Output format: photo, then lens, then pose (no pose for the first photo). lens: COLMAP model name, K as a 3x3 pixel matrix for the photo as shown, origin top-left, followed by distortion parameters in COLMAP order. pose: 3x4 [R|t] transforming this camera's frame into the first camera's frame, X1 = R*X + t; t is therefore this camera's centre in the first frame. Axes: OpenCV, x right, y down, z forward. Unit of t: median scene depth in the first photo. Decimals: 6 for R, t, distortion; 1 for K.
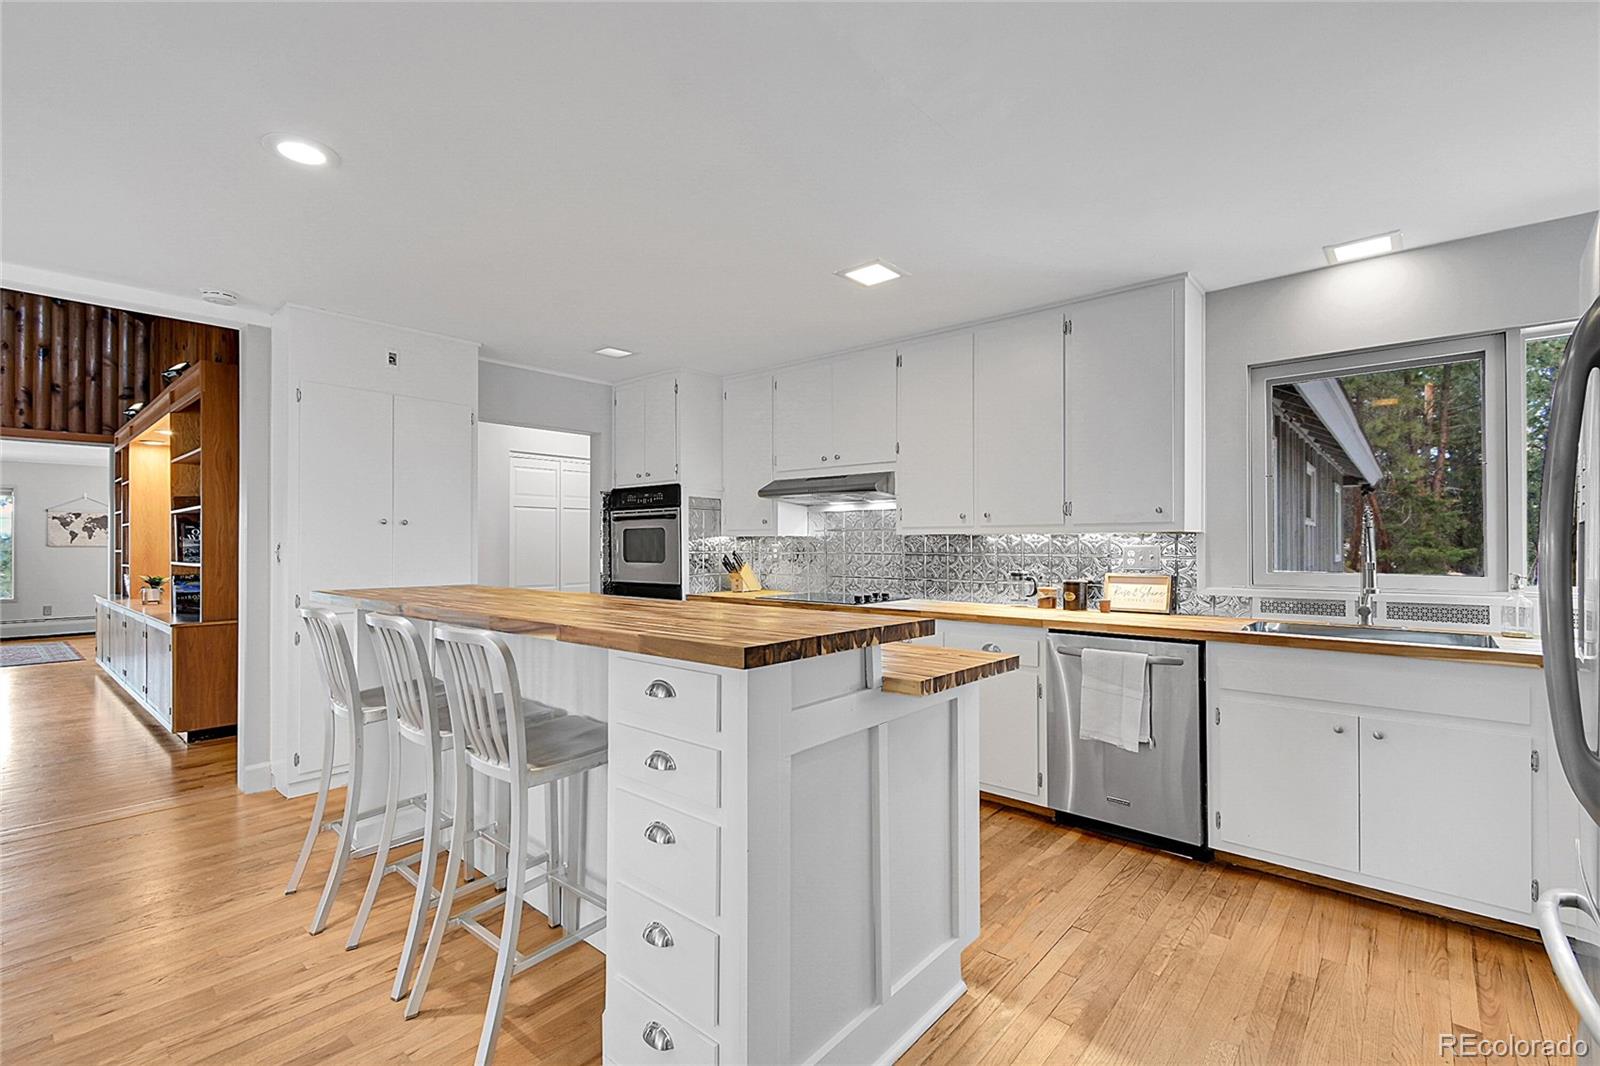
lens RADIAL K [[708.6, 0, 803.1], [0, 708.6, 536.4], [0, 0, 1]] dist [0.008777, -0.003910]
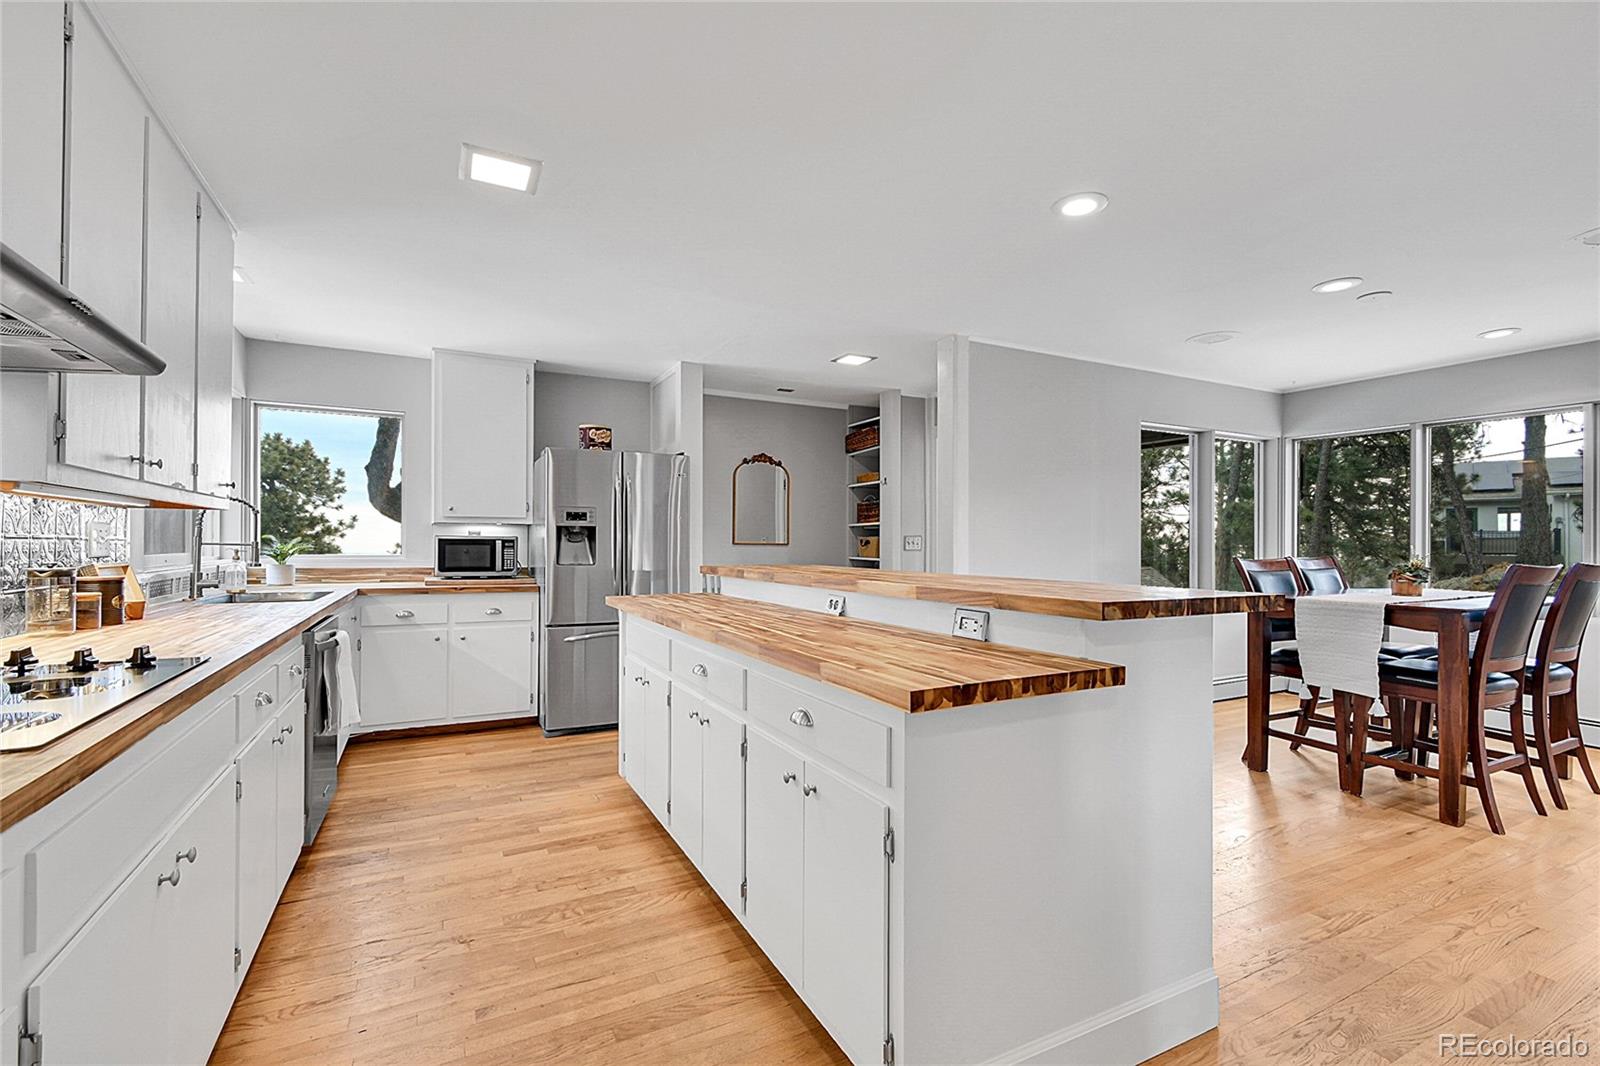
lens RADIAL K [[708.6, 0, 793.5], [0, 708.6, 541.2], [0, 0, 1]] dist [0.008777, -0.003910]
pose [[-0.923761, -0.002985, 0.382957, -0.432882], [-0.009871, 0.999823, -0.016016, 0.036067], [-0.382841, -0.018575, -0.923627, 1.394366]]
